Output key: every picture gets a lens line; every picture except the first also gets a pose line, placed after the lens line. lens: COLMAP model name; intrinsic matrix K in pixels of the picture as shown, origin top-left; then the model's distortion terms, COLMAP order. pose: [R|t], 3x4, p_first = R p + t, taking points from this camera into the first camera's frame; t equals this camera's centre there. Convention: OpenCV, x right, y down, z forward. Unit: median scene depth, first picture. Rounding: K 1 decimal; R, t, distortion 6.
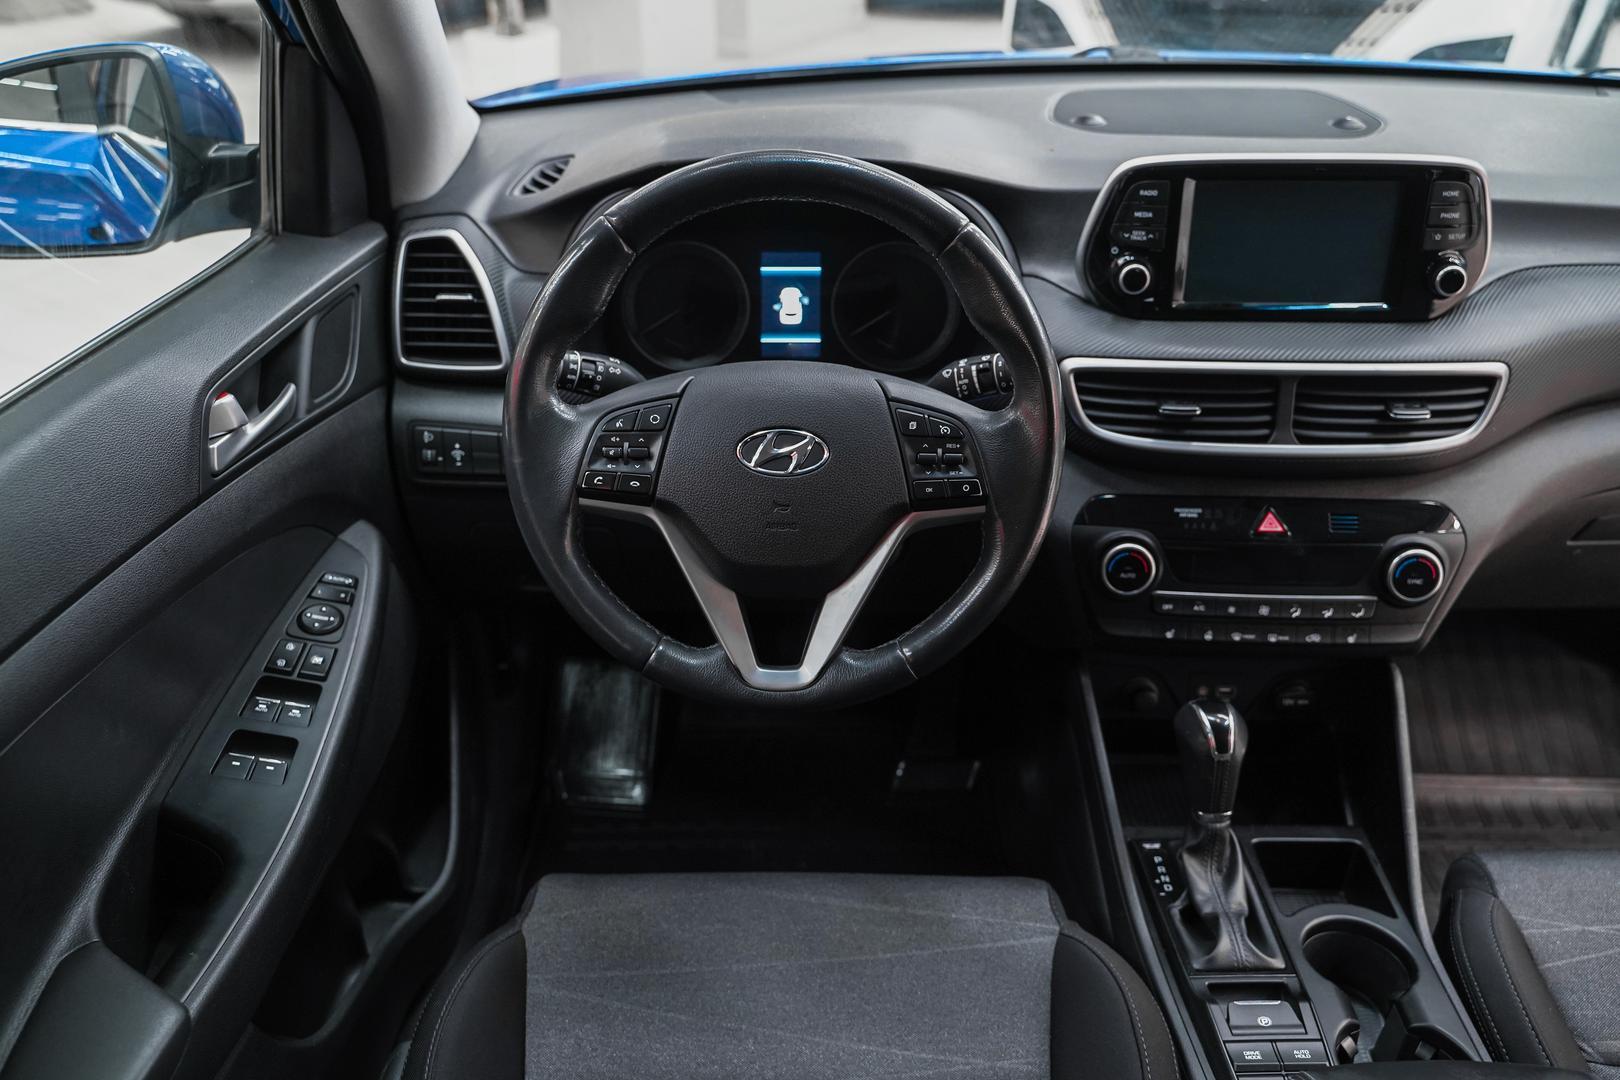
lens RADIAL K [[1268.1, 0, 812.4], [0, 1268.1, 542.6], [0, 0, 1]] dist [-0.017295, 0.001849]
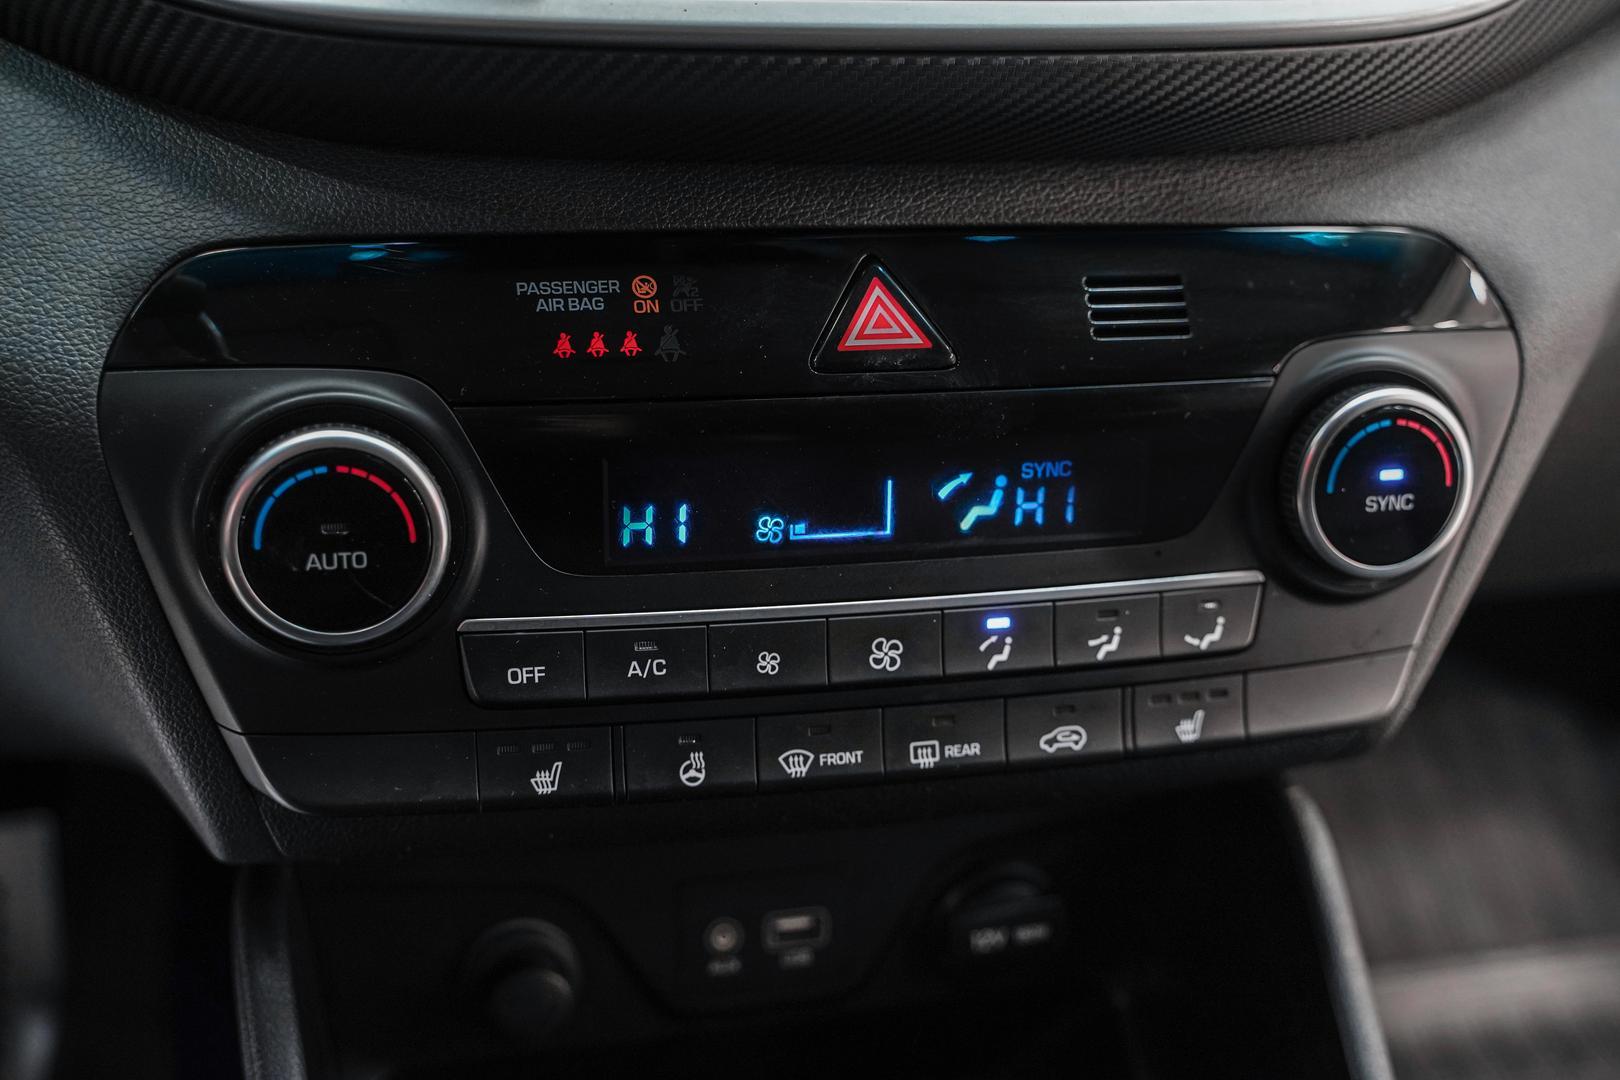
lens RADIAL K [[1860.0, 0, 809.7], [0, 1860.0, 540.9], [0, 0, 1]] dist [0.018057, 0.000000]
pose [[0.954416, -0.072731, 0.289483, 0.230083], [0.080466, 0.996646, -0.014891, 0.034249], [-0.287429, 0.037506, 0.957067, 0.628500]]
